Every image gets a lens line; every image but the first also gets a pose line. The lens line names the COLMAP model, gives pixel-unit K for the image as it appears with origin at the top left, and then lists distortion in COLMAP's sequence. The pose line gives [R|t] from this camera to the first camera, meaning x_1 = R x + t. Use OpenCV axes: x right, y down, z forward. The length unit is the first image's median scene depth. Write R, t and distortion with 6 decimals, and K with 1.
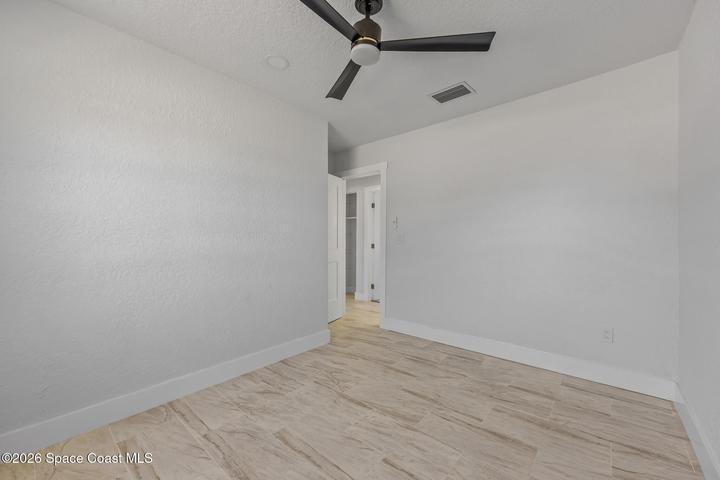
lens RADIAL K [[270.3, 0, 361.4], [0, 270.3, 239.6], [0, 0, 1]] dist [0.001571, -0.000386]
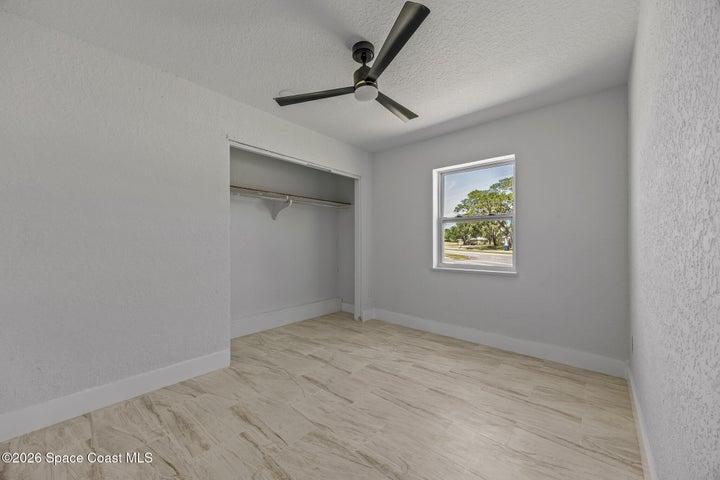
lens RADIAL K [[270.3, 0, 358.9], [0, 270.3, 240.1], [0, 0, 1]] dist [0.001571, -0.000386]
pose [[-0.999775, 0.000399, 0.021206, 0.017764], [0.000267, 0.999980, -0.006246, 0.004195], [-0.021208, -0.006239, -0.999756, 2.011146]]
